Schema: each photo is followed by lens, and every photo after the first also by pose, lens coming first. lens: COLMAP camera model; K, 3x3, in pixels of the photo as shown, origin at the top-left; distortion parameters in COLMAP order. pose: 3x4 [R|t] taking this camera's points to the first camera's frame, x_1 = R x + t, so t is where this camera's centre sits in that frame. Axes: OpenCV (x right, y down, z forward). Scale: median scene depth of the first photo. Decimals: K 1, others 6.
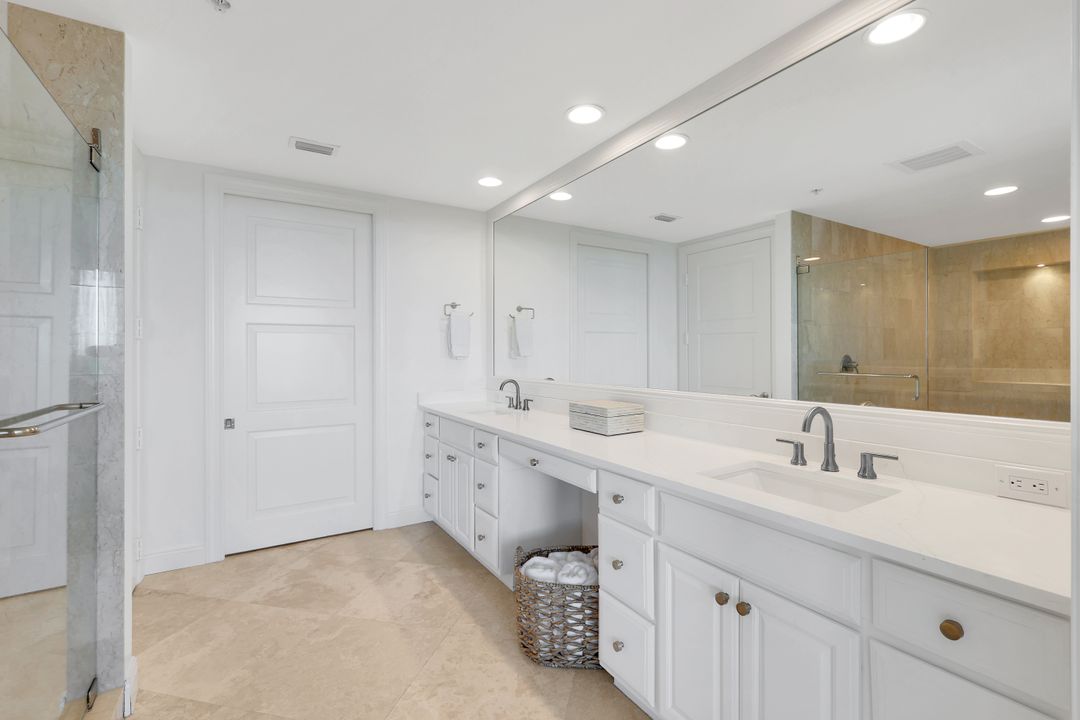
lens RADIAL K [[473.2, 0, 540.0], [0, 473.2, 360.0], [0, 0, 1]] dist [0.000247, 0.000023]
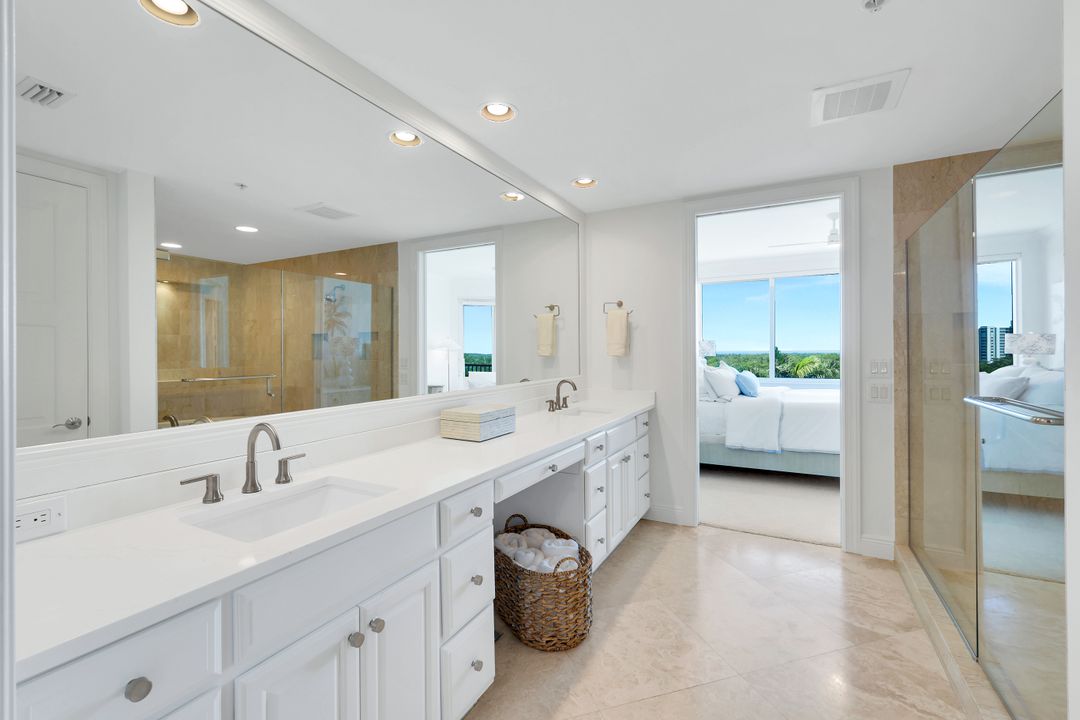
lens RADIAL K [[473.2, 0, 540.0], [0, 473.2, 360.0], [0, 0, 1]] dist [0.000247, 0.000023]
pose [[-0.505598, 0.029980, 0.862248, -0.588868], [0.059630, 0.998221, 0.000258, -0.001532], [-0.860706, 0.051546, -0.506485, 1.032871]]
